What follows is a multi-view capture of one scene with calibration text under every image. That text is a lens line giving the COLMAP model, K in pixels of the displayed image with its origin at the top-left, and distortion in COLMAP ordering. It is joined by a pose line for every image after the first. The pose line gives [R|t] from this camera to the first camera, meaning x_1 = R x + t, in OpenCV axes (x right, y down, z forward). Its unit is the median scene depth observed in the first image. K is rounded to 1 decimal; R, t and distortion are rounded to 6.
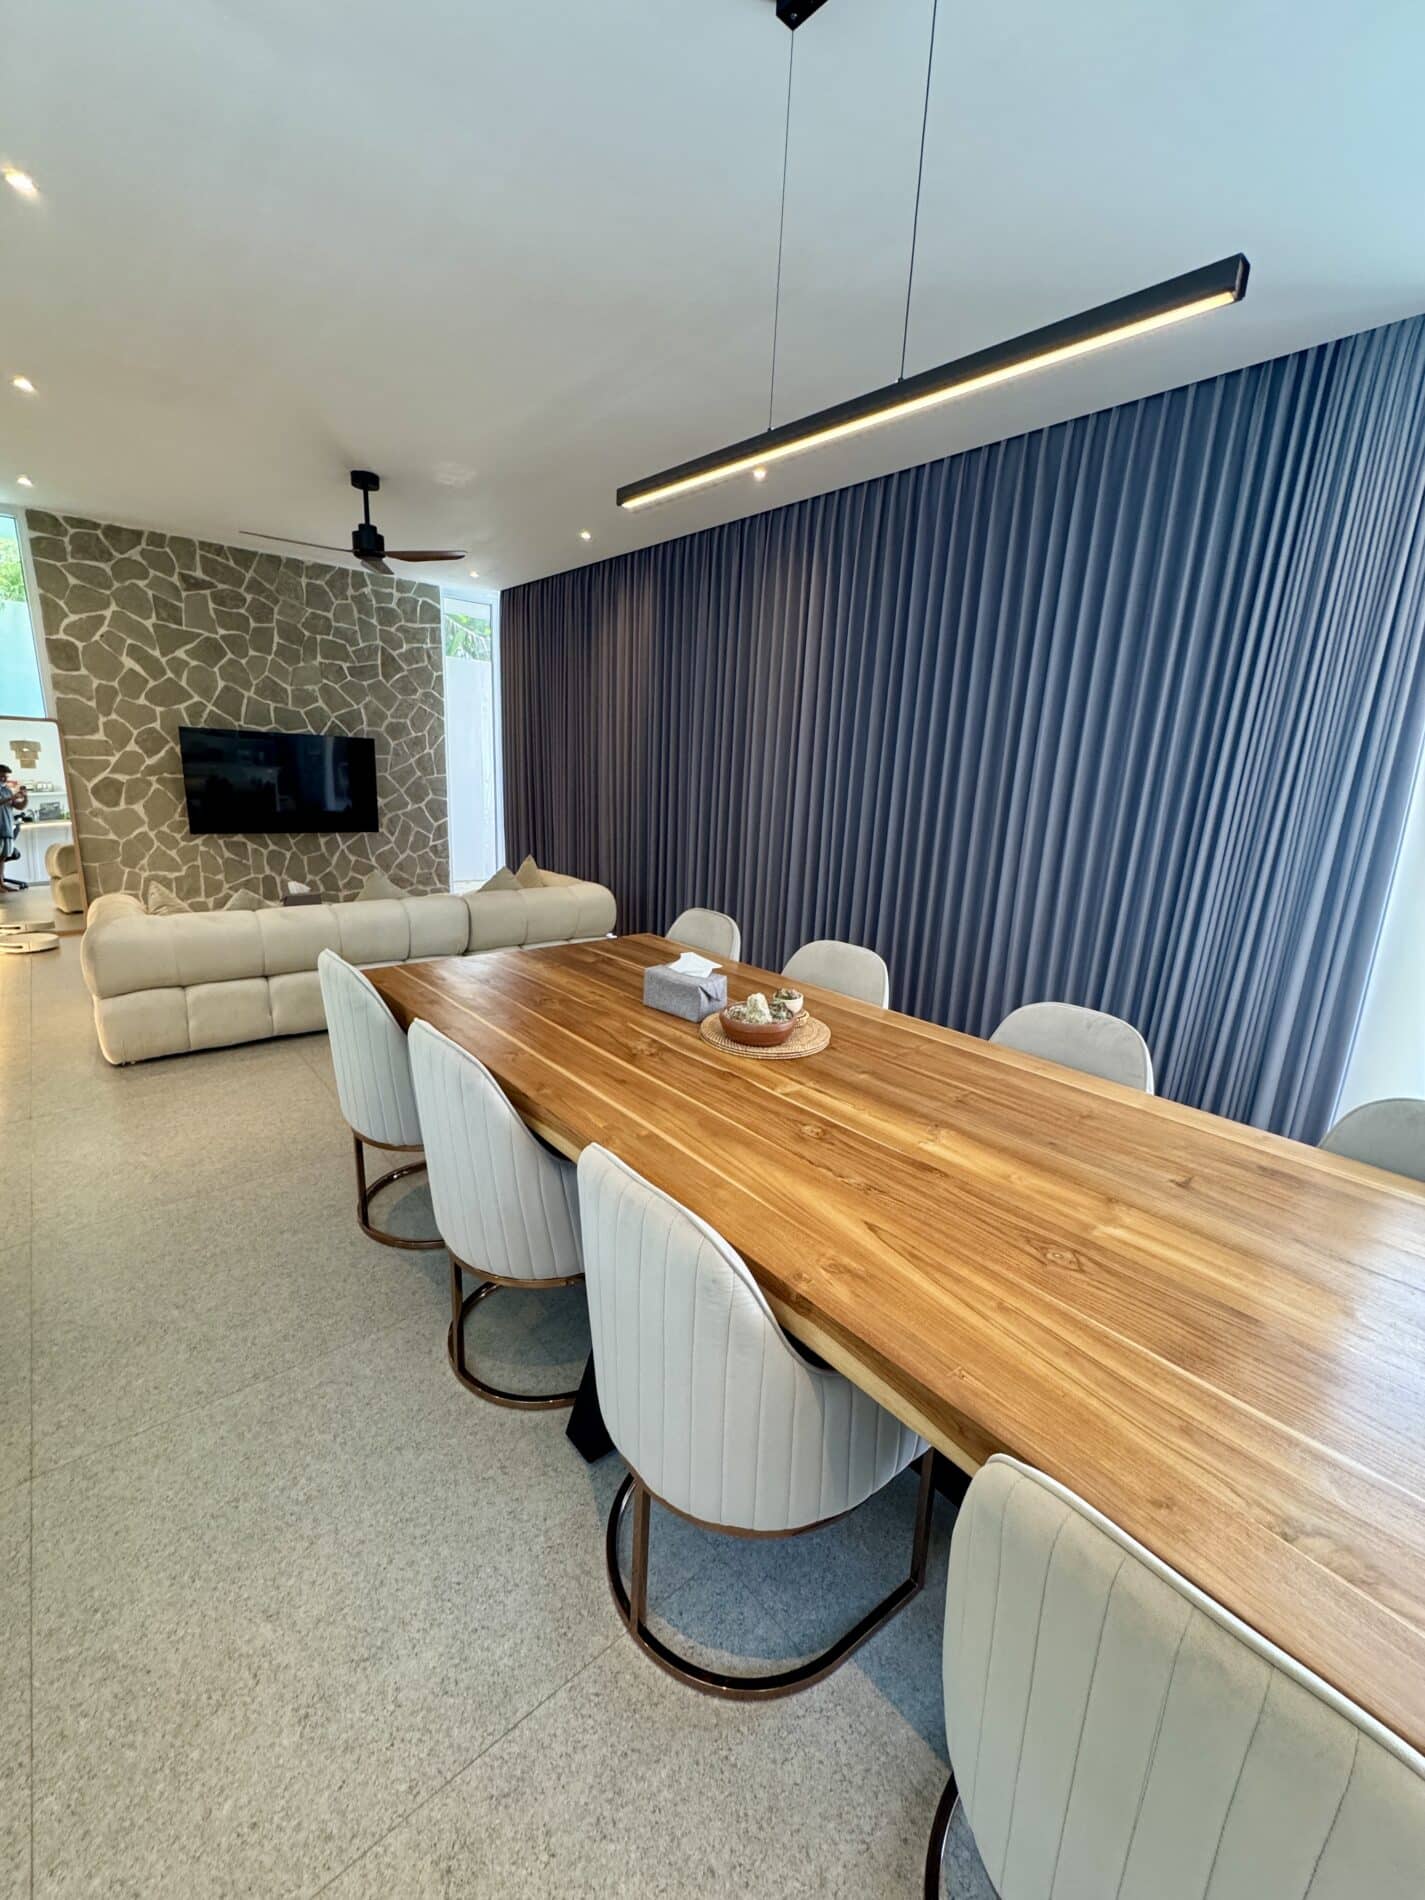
lens RADIAL K [[760.3, 0, 714.5], [0, 760.3, 953.7], [0, 0, 1]] dist [-0.003966, -0.000167]
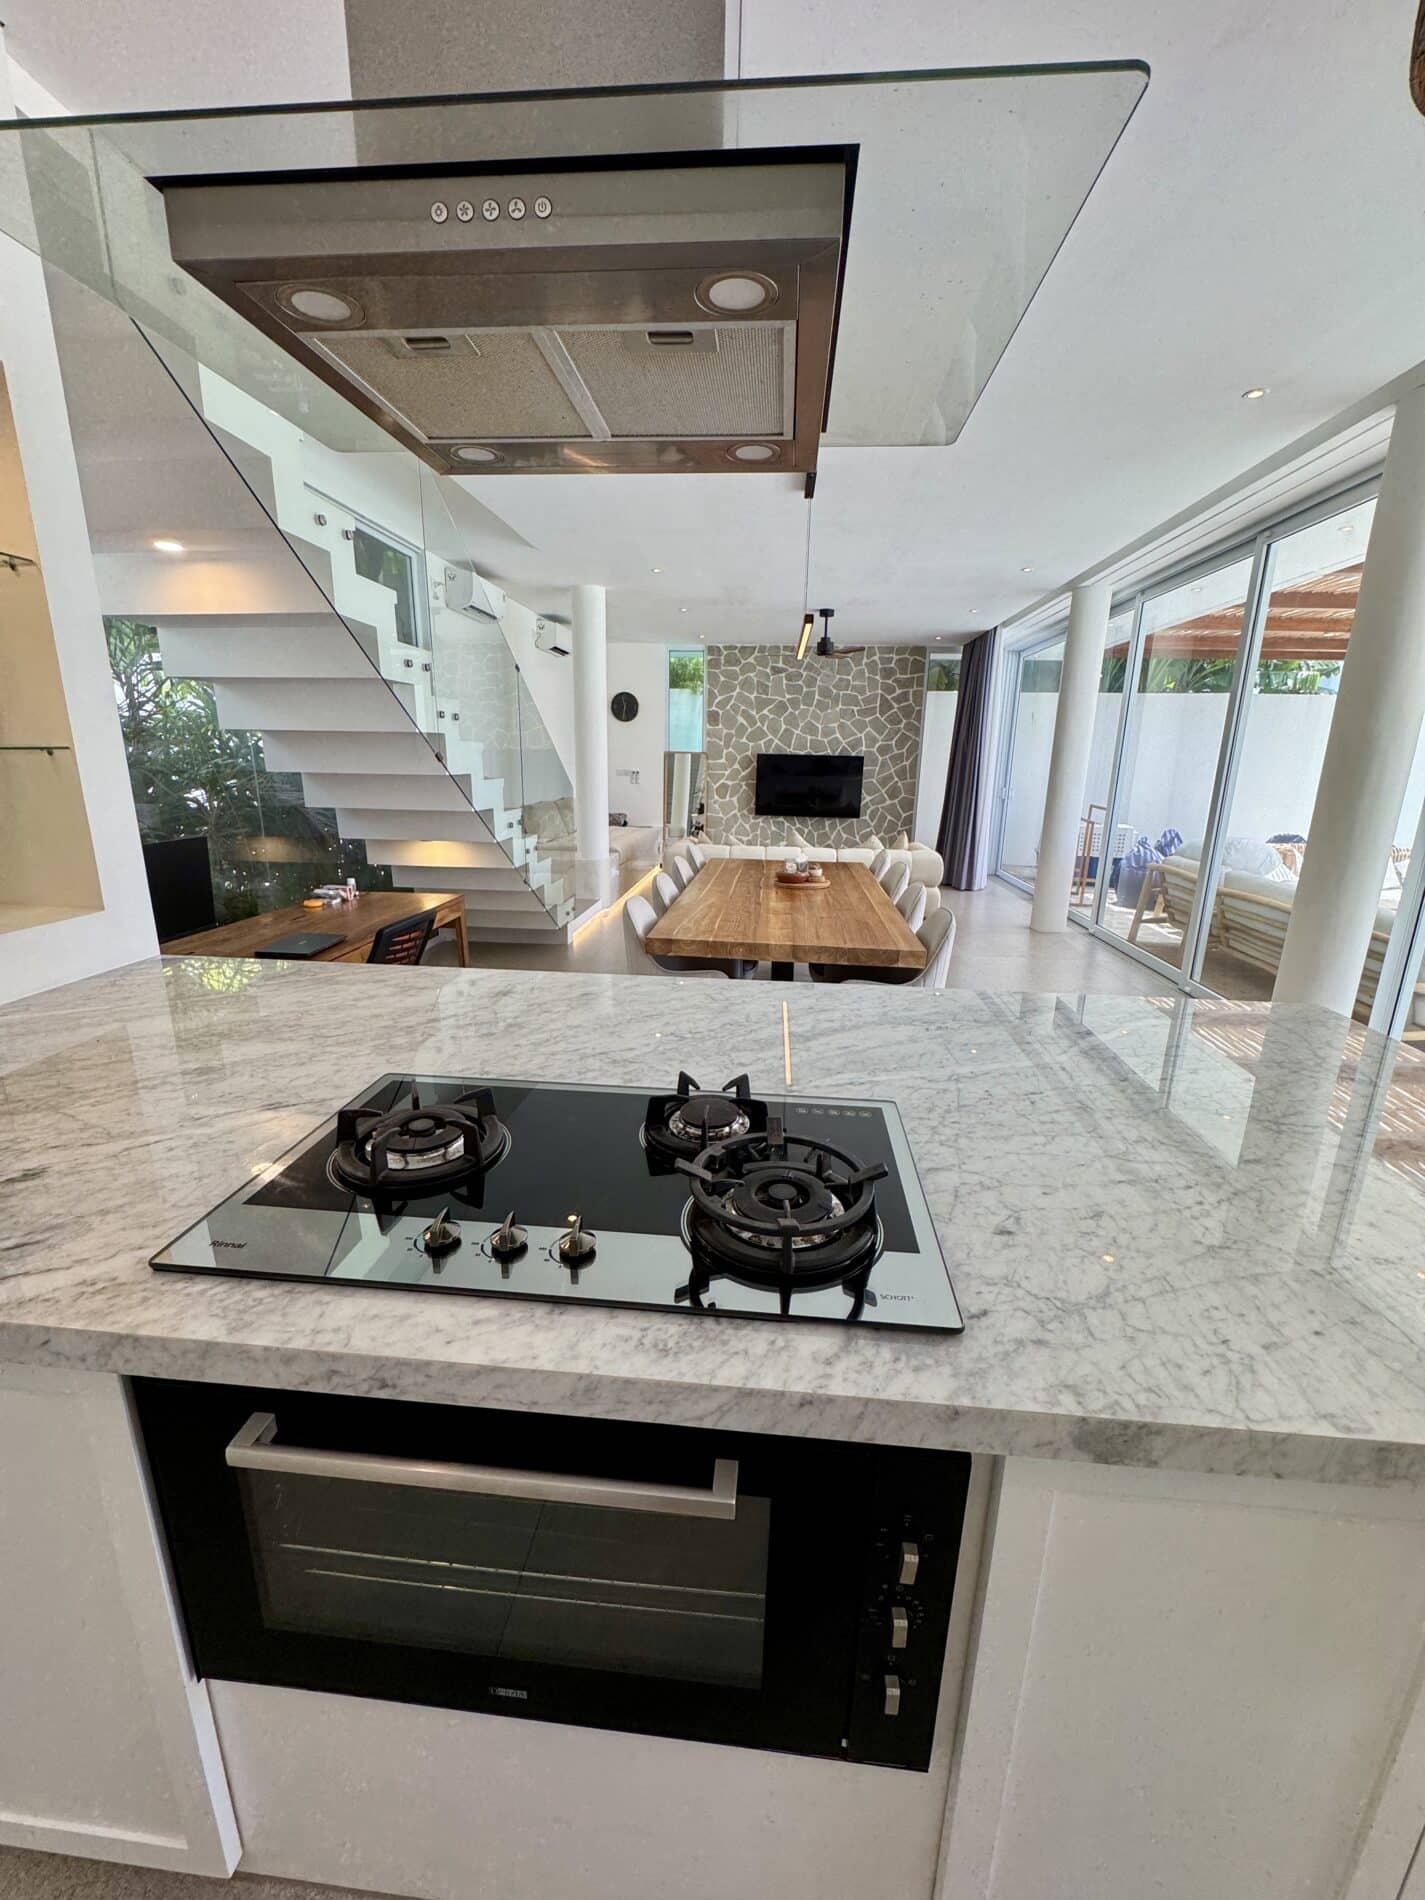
lens RADIAL K [[760.3, 0, 712.9], [0, 760.3, 956.2], [0, 0, 1]] dist [-0.003966, -0.000167]
pose [[0.690166, 0.151200, -0.707679, 0.530512], [-0.159514, 0.985661, 0.055026, 0.081386], [0.705851, 0.074908, 0.704389, -0.272764]]
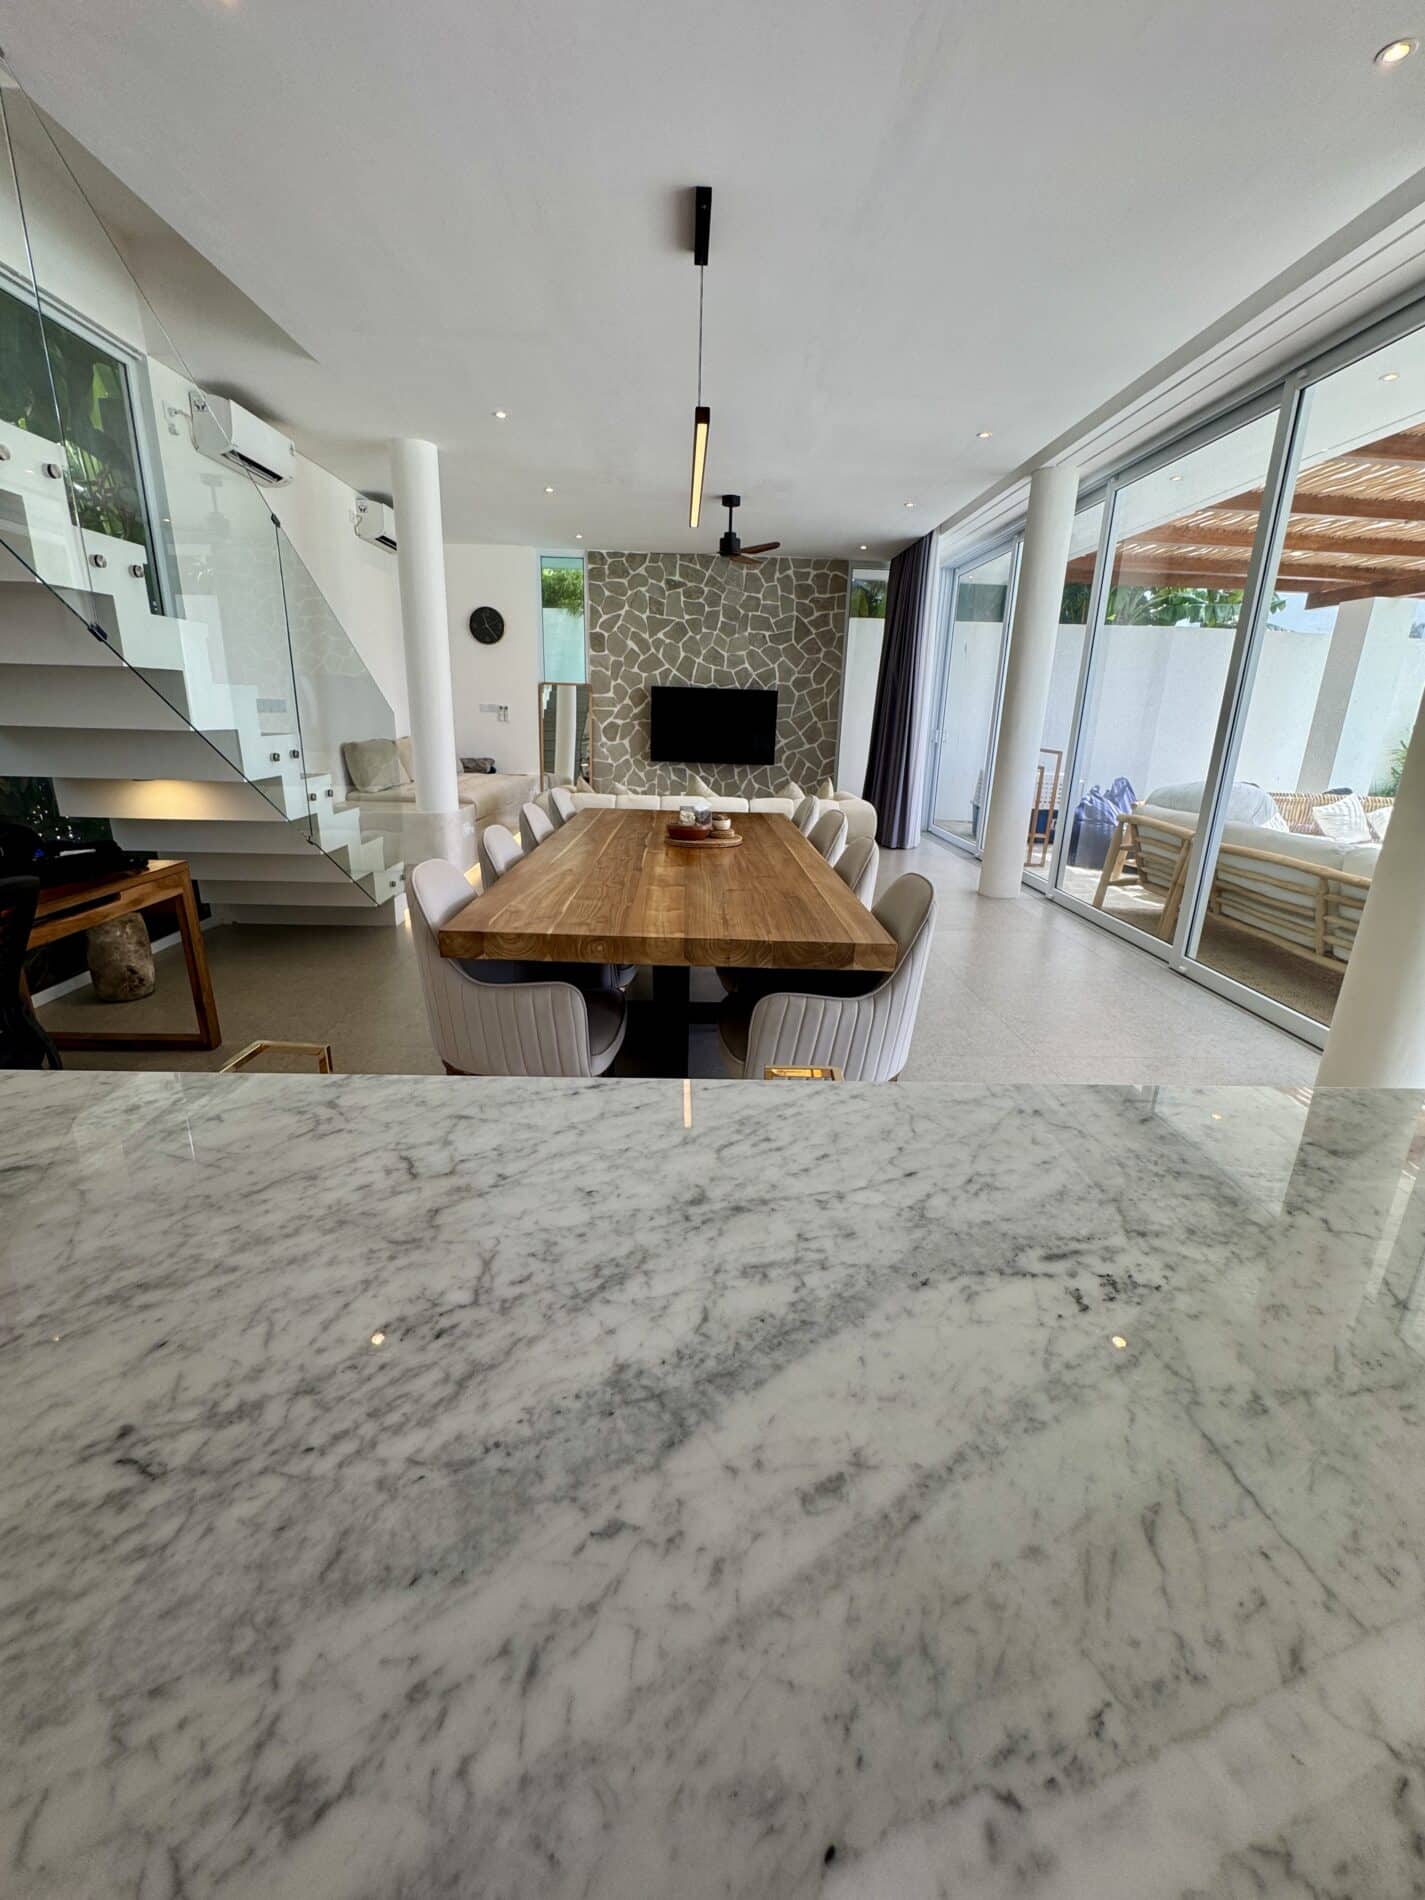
lens RADIAL K [[804.2, 0, 714.2], [0, 804.2, 954.5], [0, 0, 1]] dist [-0.004815, 0.000126]
pose [[0.771769, 0.161819, -0.614970, 0.415154], [-0.145343, 0.986369, 0.077146, 0.072347], [0.619071, 0.029843, 0.784768, -0.122840]]
